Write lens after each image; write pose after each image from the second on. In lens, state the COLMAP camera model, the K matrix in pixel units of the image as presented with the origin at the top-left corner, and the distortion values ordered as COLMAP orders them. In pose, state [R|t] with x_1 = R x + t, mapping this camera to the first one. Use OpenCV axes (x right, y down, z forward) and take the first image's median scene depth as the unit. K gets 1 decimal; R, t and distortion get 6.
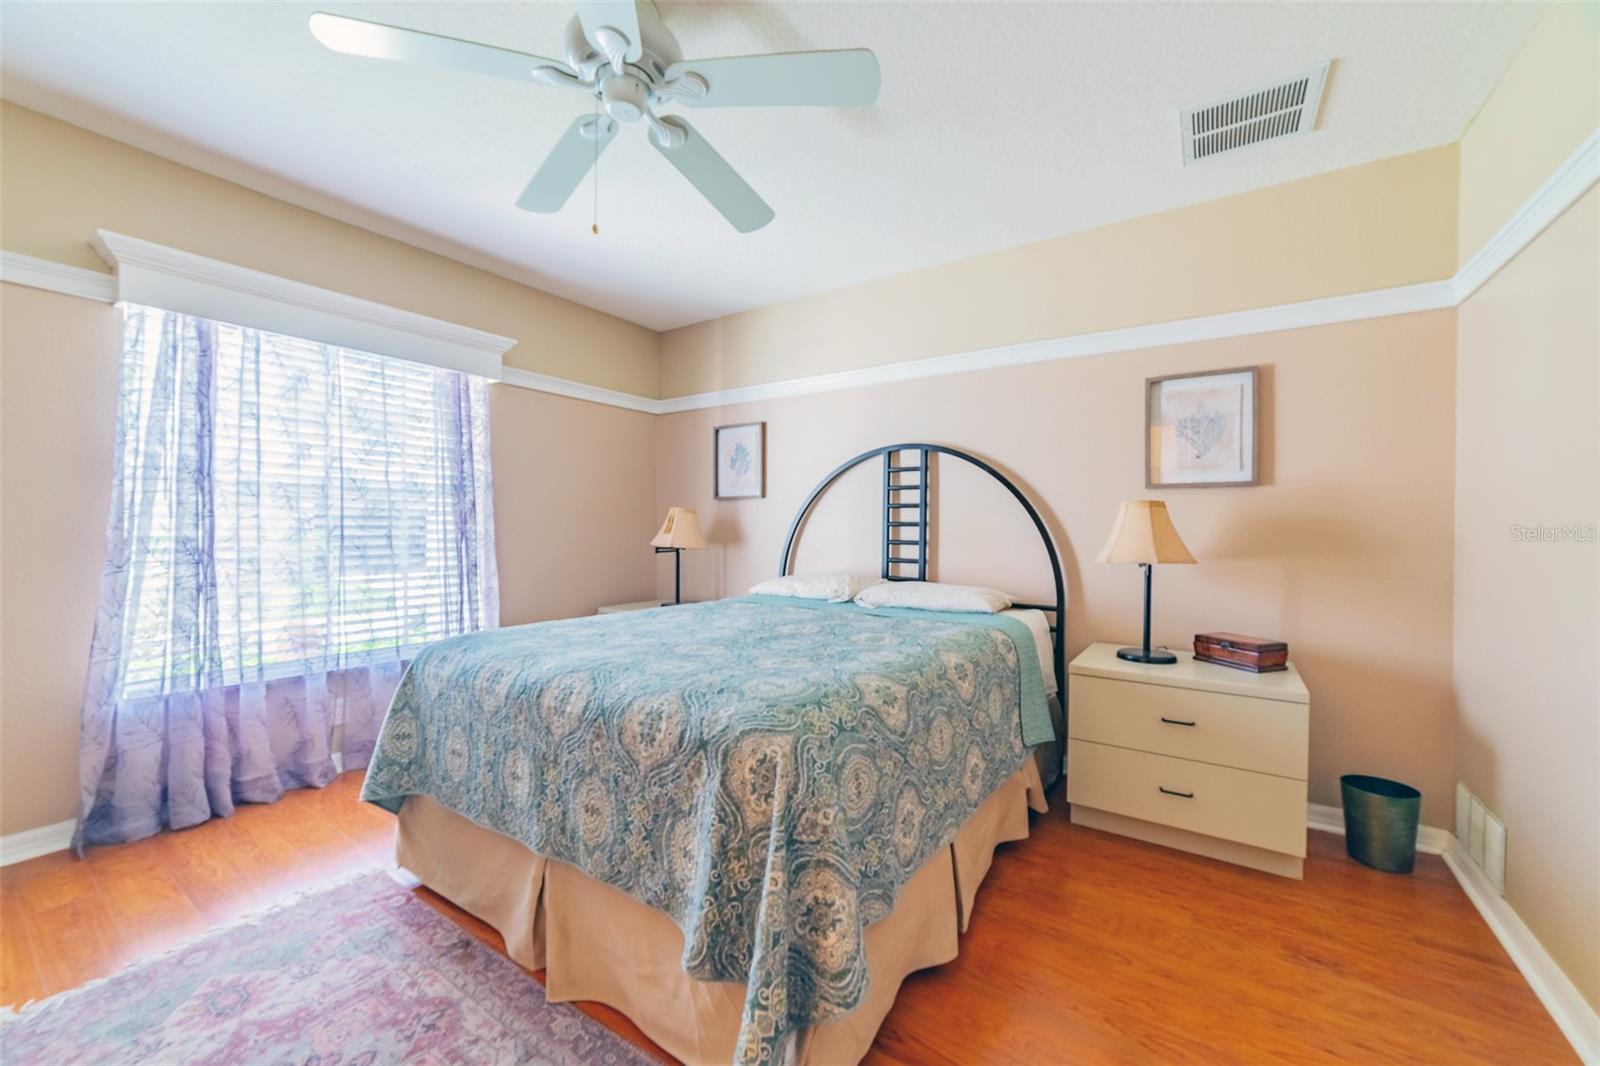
lens RADIAL K [[599.3, 0, 802.7], [0, 599.3, 534.3], [0, 0, 1]] dist [-0.022866, 0.007772]
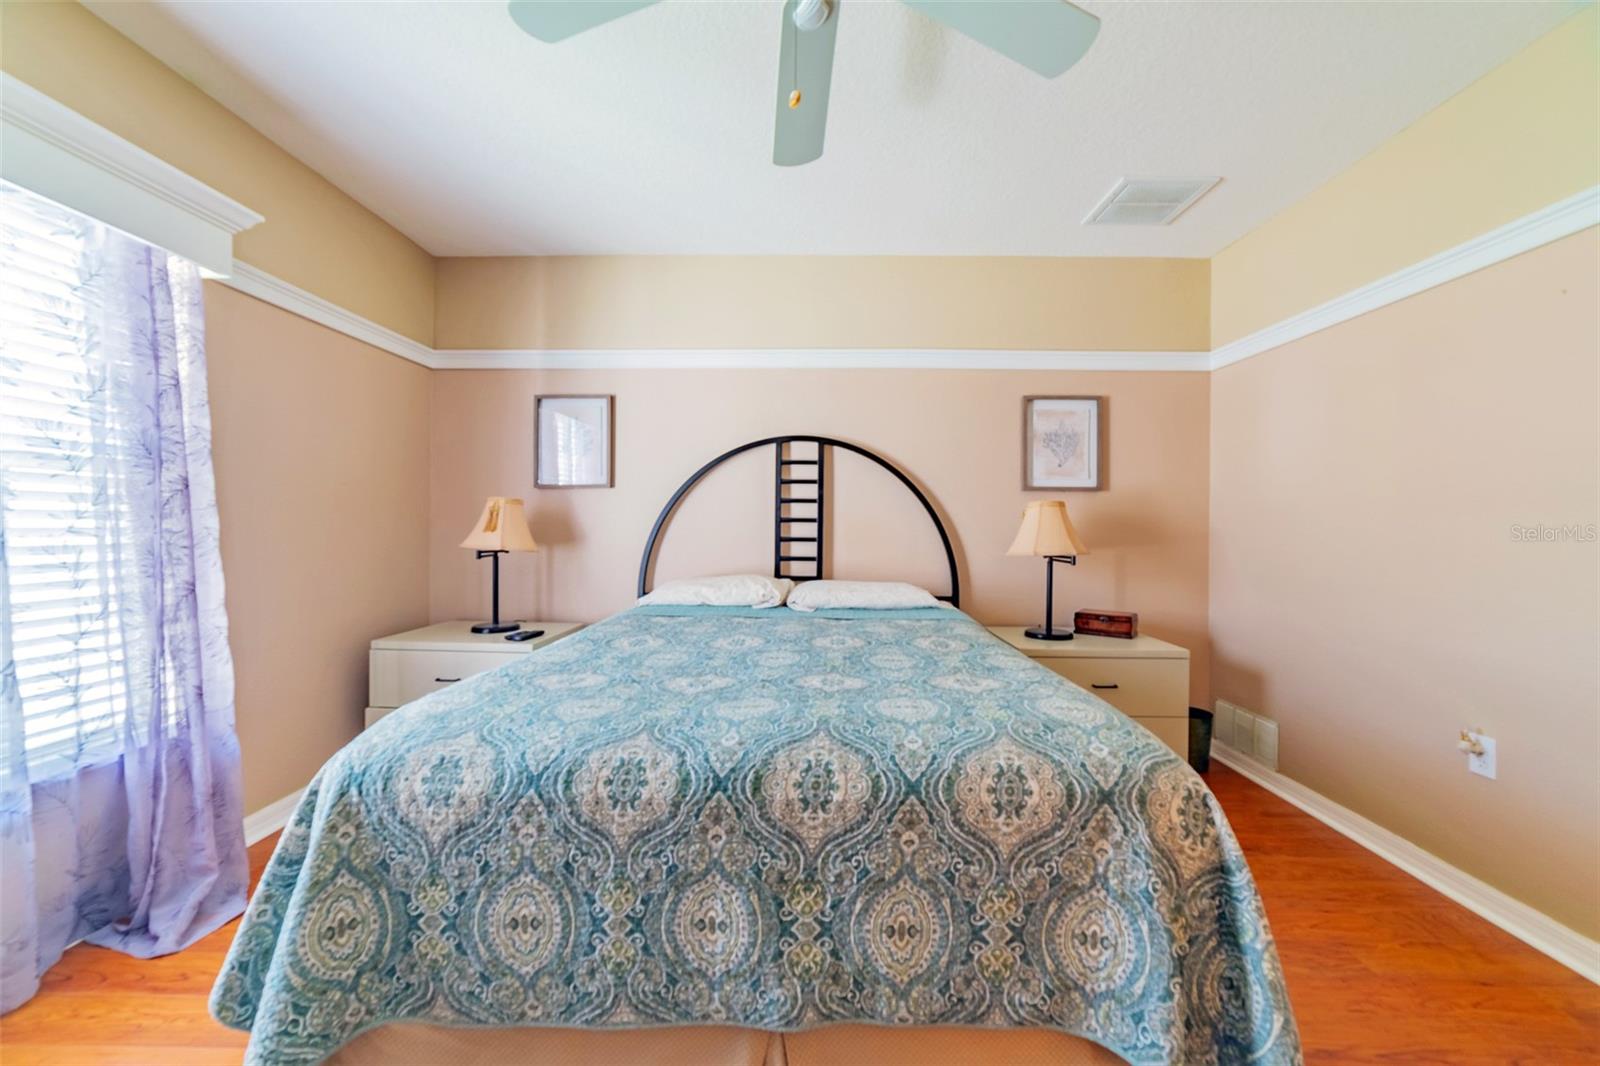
lens RADIAL K [[603.9, 0, 796.9], [0, 603.9, 527.8], [0, 0, 1]] dist [-0.024652, 0.008016]
pose [[0.846649, -0.003939, 0.532137, -0.524319], [0.004483, 0.999990, 0.000271, -0.007386], [-0.532133, 0.002156, 0.846658, 0.296374]]
